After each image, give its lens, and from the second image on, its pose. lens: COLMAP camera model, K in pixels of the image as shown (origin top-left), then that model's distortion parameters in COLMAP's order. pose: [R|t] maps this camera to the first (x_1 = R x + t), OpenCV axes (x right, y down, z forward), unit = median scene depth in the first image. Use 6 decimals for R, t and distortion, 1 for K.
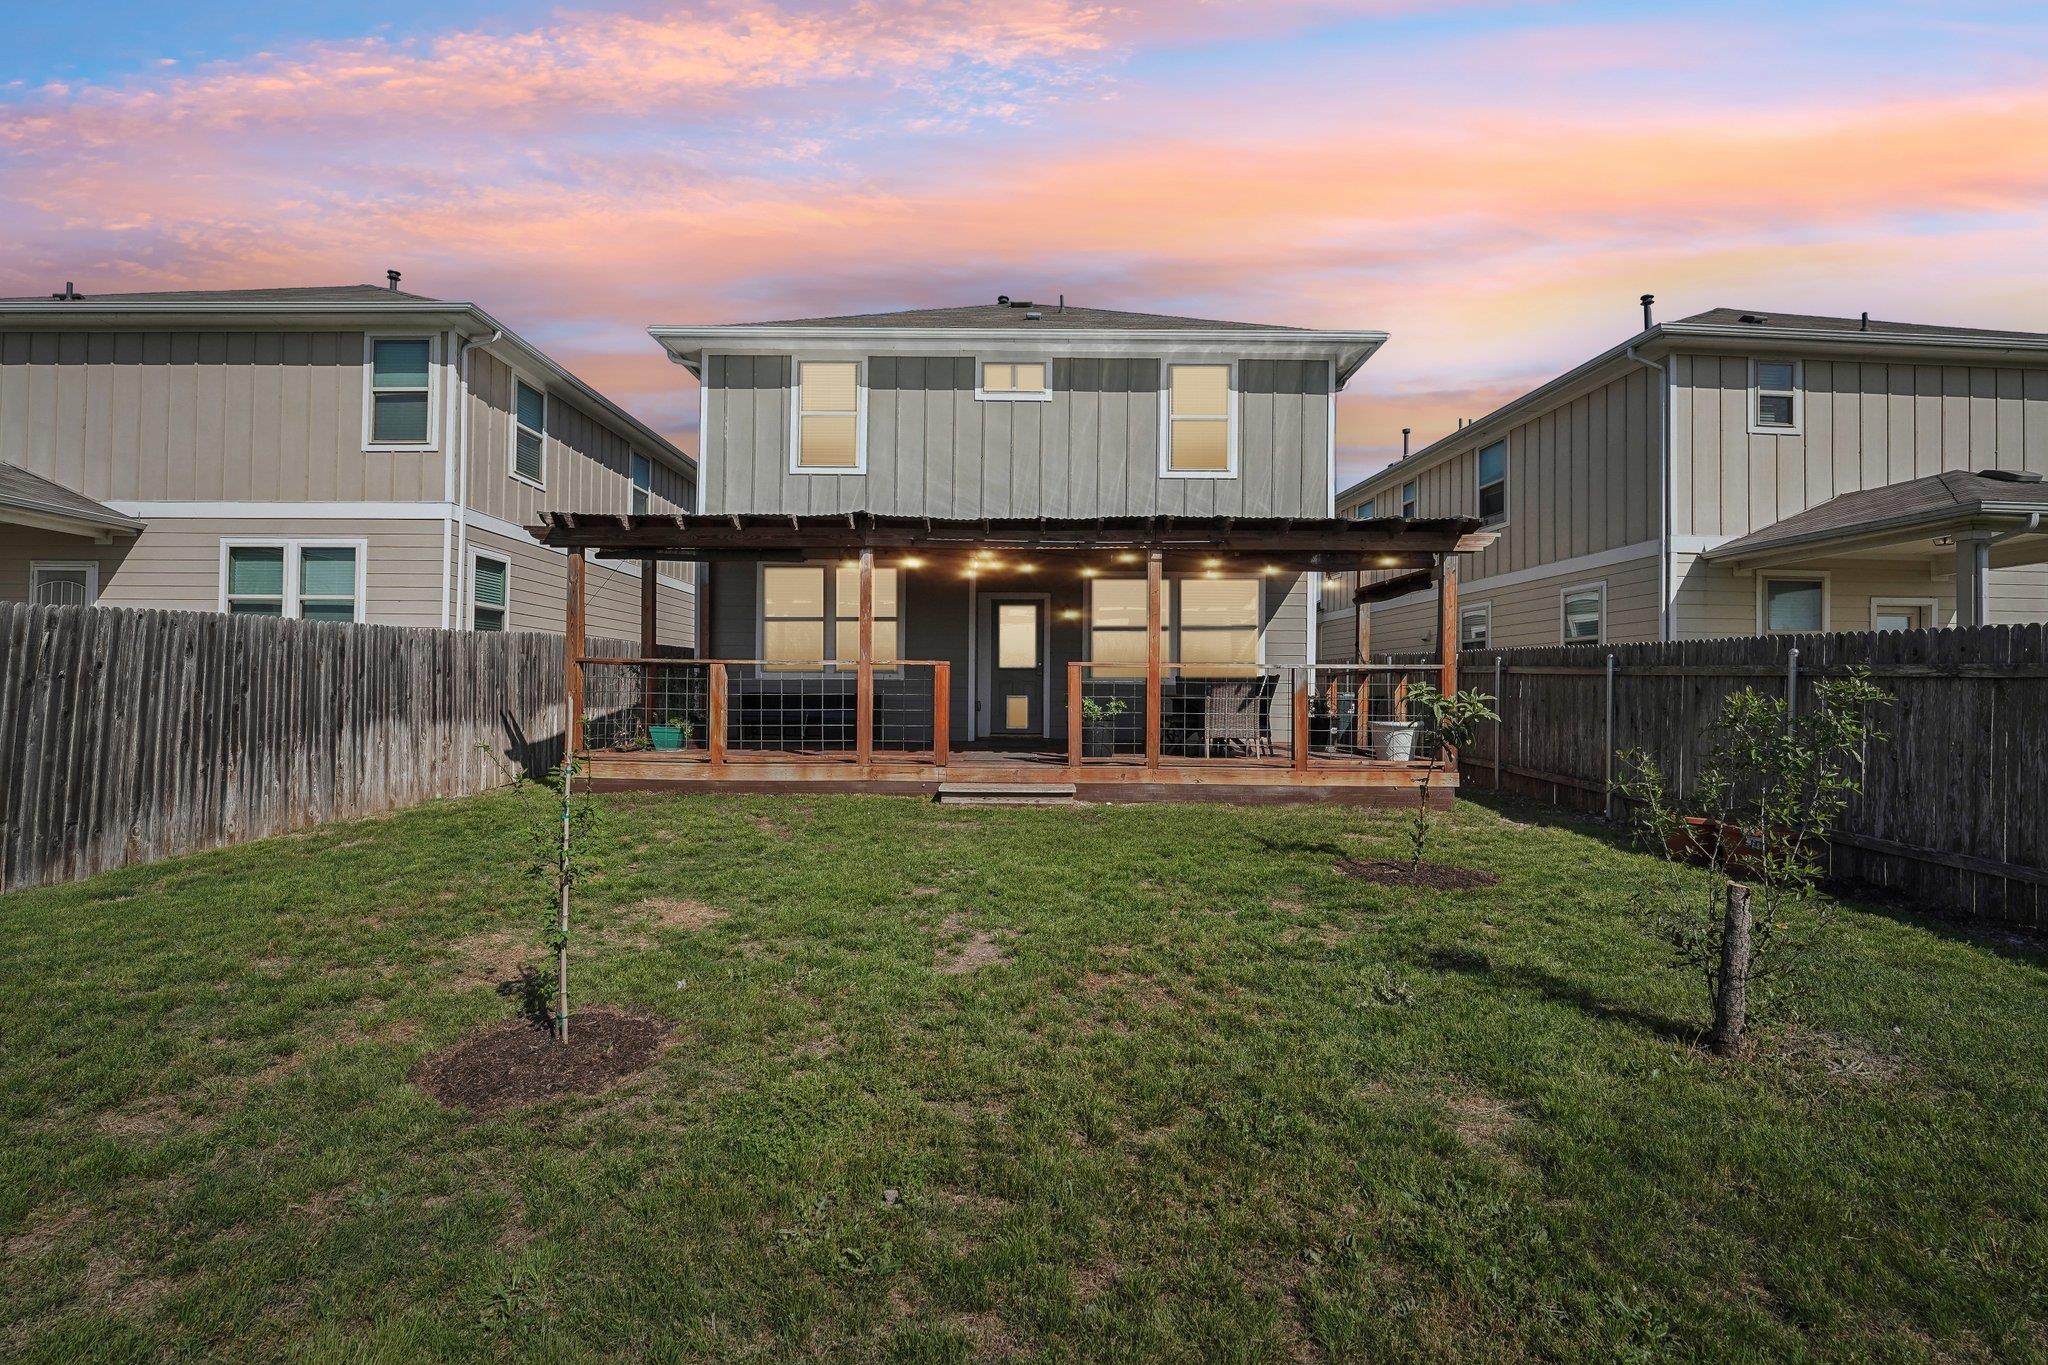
lens RADIAL K [[957.8, 0, 1021.3], [0, 957.8, 682.3], [0, 0, 1]] dist [-0.002424, -0.000196]
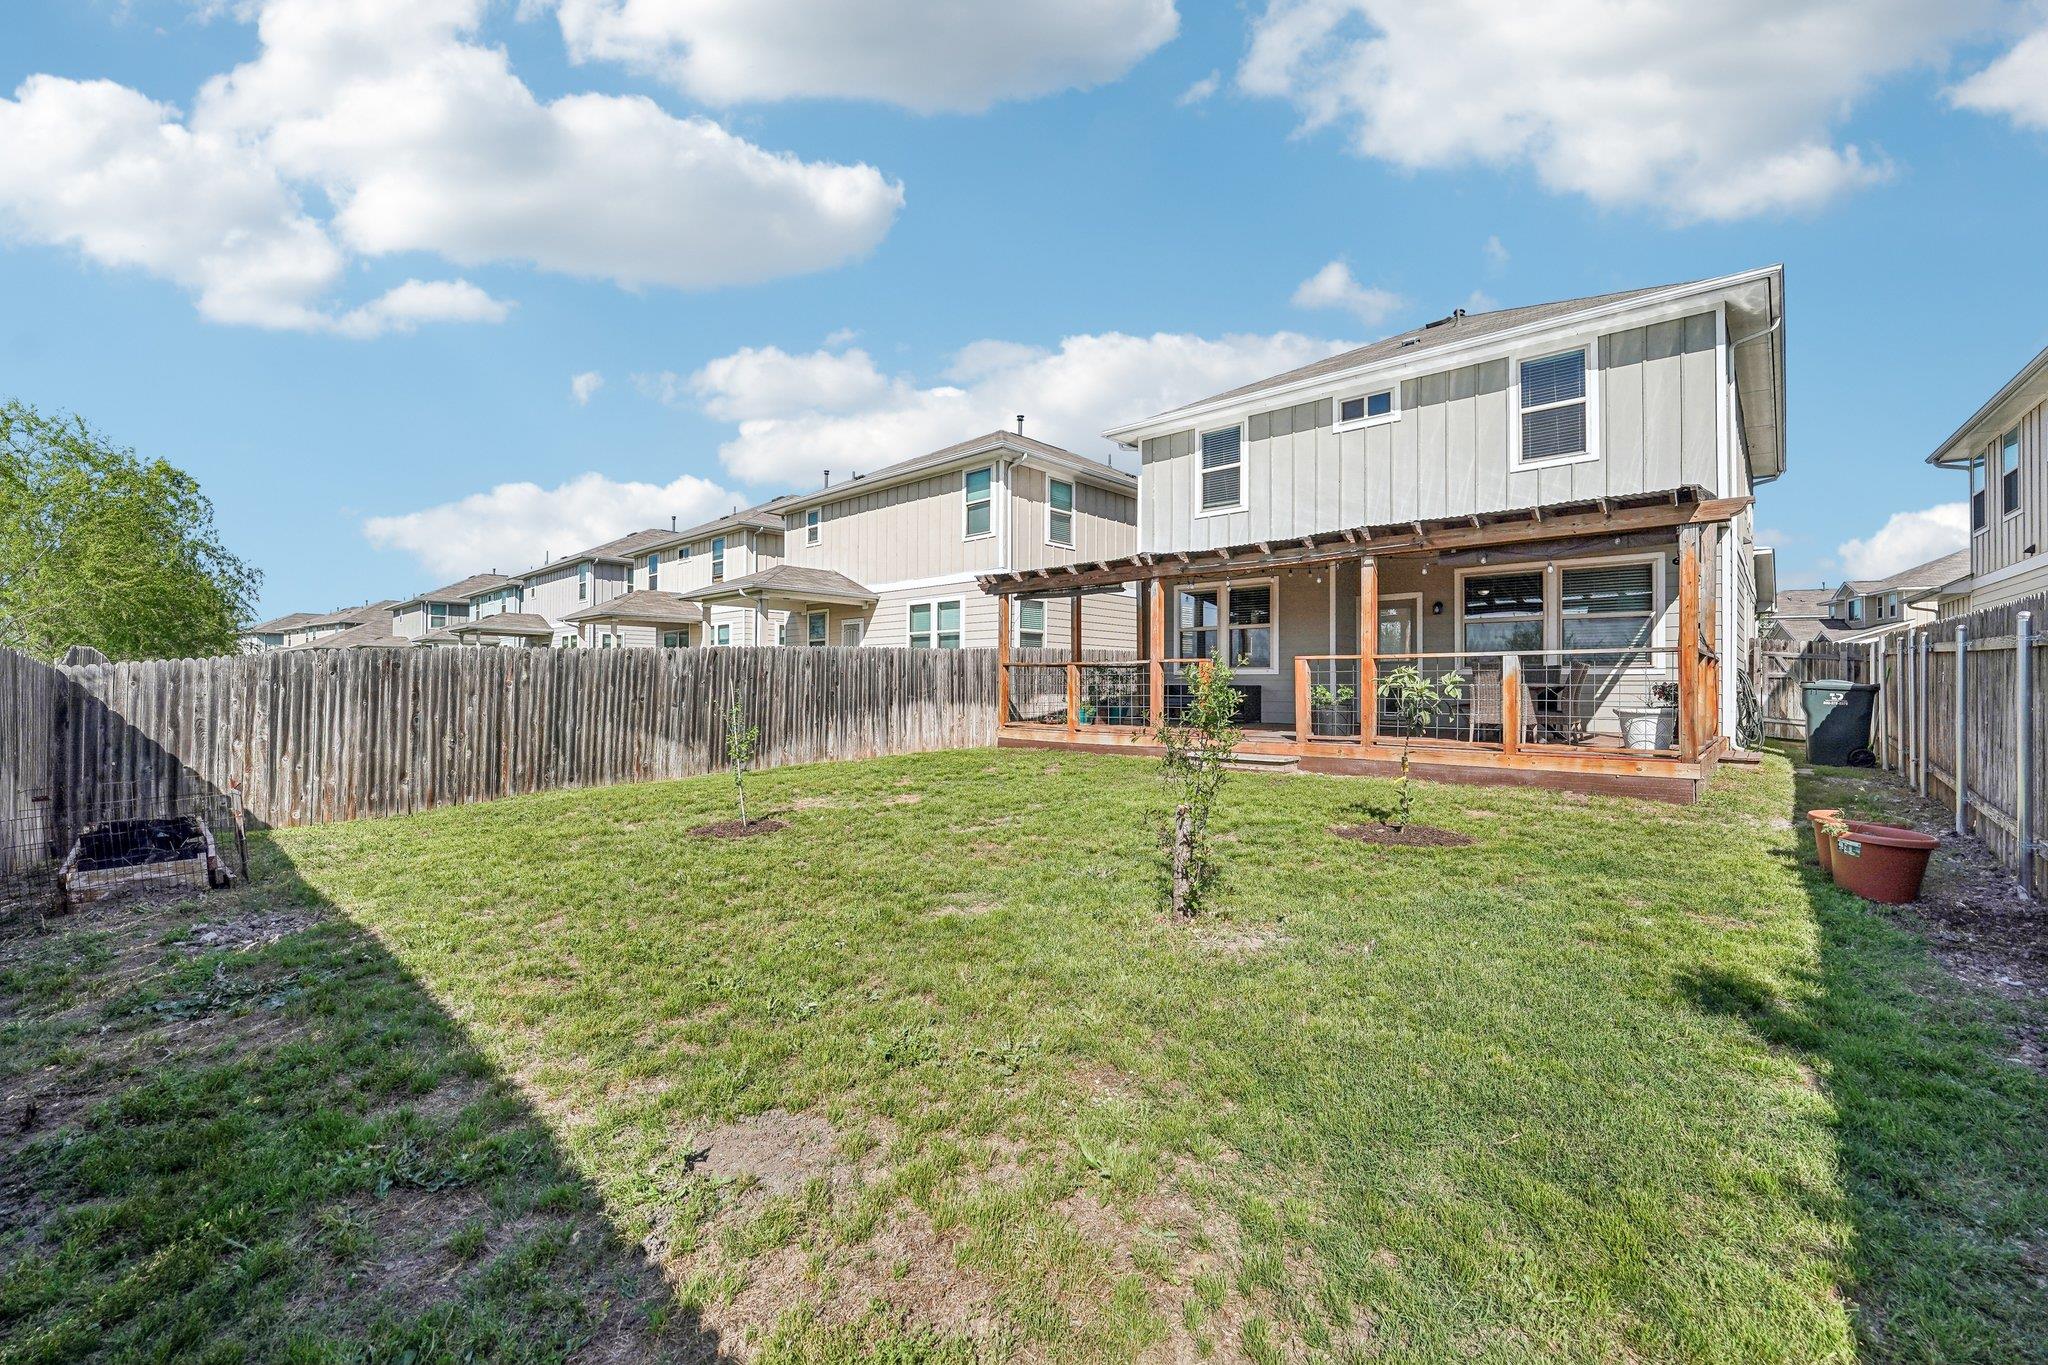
lens RADIAL K [[849.9, 0, 1031.3], [0, 849.9, 685.3], [0, 0, 1]] dist [-0.004188, -0.000231]
pose [[0.746662, -0.008802, -0.665145, 0.415963], [0.011531, 0.999933, -0.000287, 0.009834], [0.665104, -0.007455, 0.746714, -0.025503]]
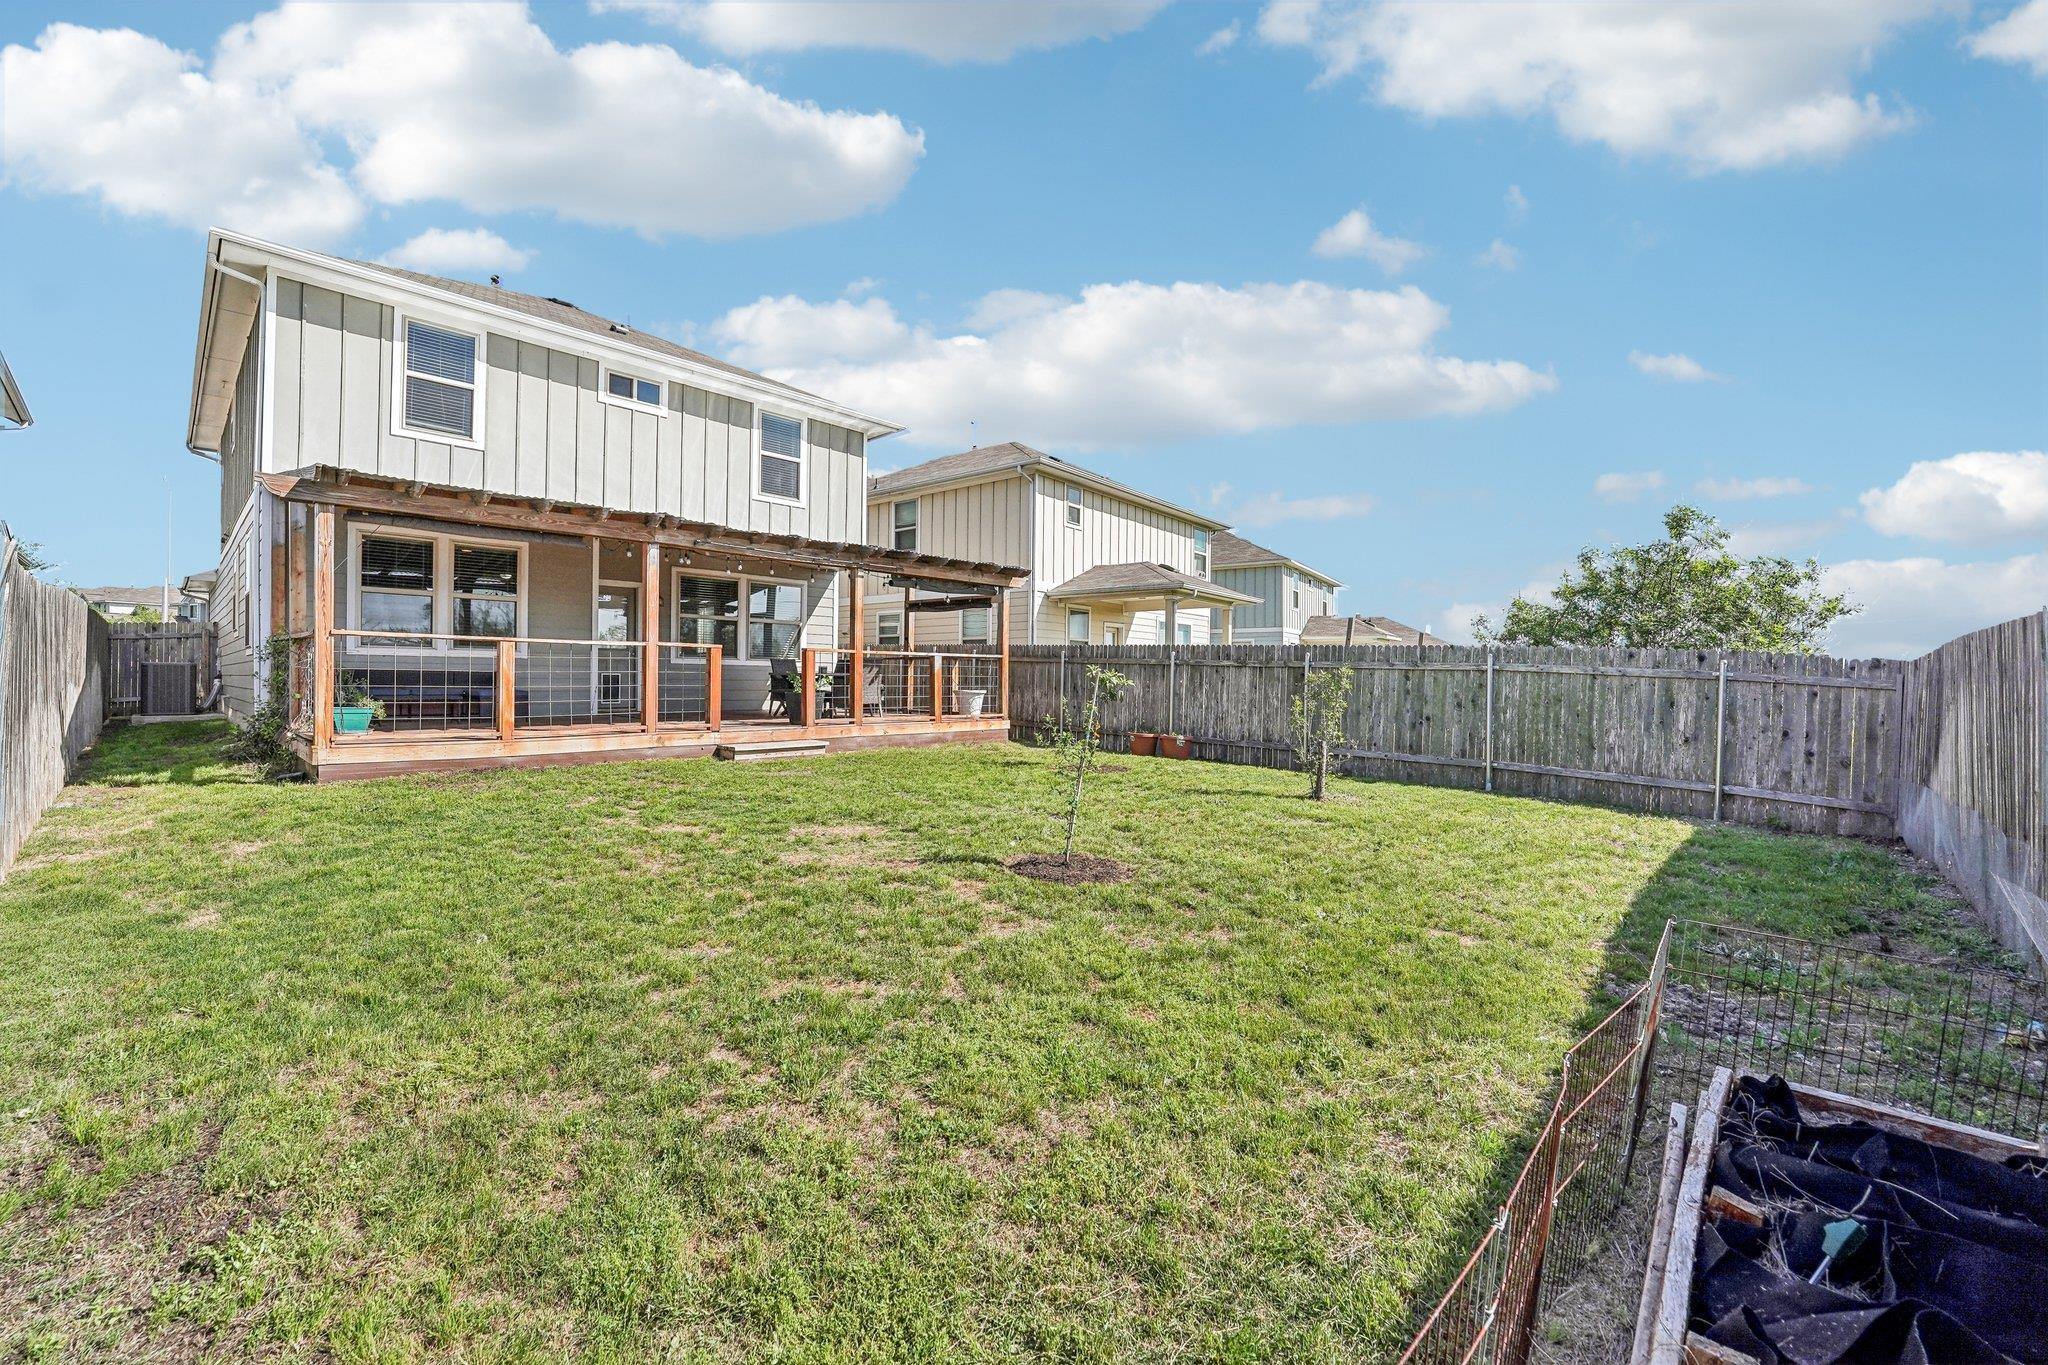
lens RADIAL K [[849.9, 0, 1026.3], [0, 849.9, 669.0], [0, 0, 1]] dist [-0.004188, -0.000231]
pose [[0.670944, 0.004602, 0.741494, -0.497281], [-0.012556, 0.999908, 0.005156, -0.002140], [-0.741402, -0.012769, 0.670939, -0.011925]]
